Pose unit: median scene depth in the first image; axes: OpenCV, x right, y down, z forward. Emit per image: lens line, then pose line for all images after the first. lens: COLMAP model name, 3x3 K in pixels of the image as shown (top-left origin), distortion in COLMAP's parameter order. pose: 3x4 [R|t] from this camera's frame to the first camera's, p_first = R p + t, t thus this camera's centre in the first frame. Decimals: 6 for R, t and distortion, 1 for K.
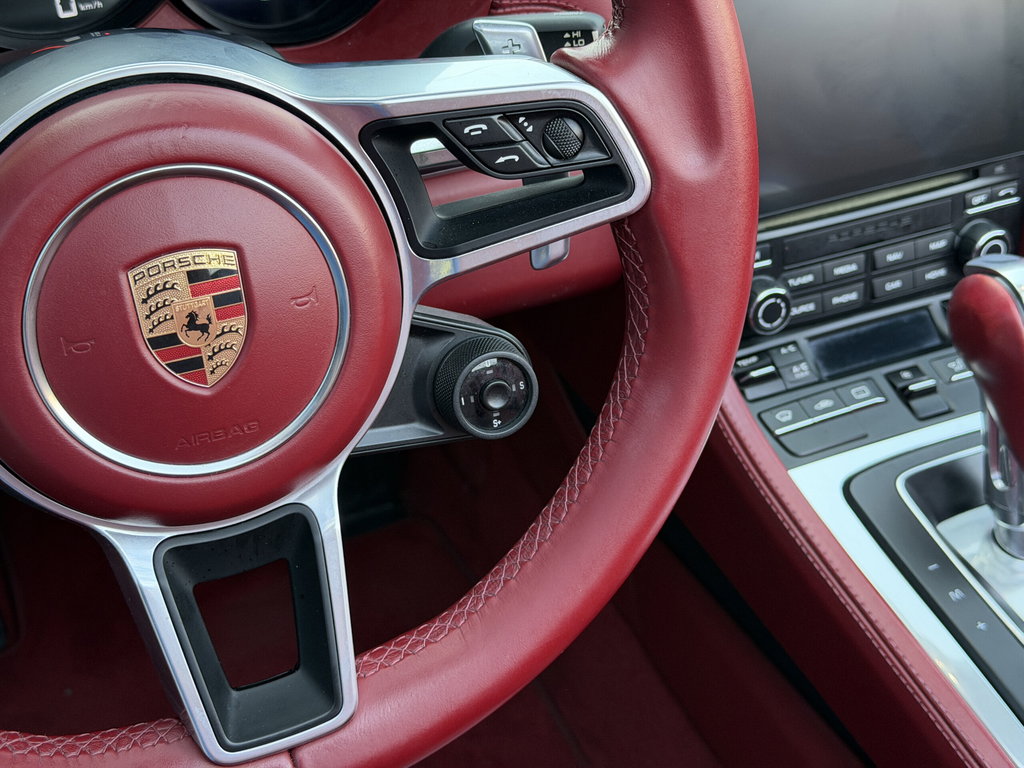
lens RADIAL K [[1393.9, 0, 507.7], [0, 1393.9, 382.2], [0, 0, 1]] dist [0.122695, 0.000000]
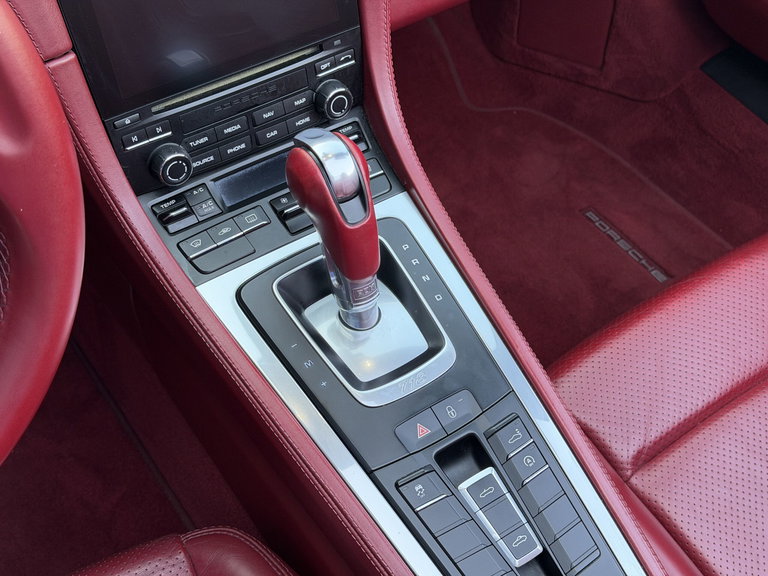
lens RADIAL K [[1045.4, 0, 383.1], [0, 1045.4, 285.6], [0, 0, 1]] dist [0.122695, 0.000000]
pose [[0.976963, -0.122965, 0.174422, 0.188177], [0.084980, 0.973875, 0.210583, -0.136524], [-0.195760, -0.190910, 0.961890, -0.048550]]
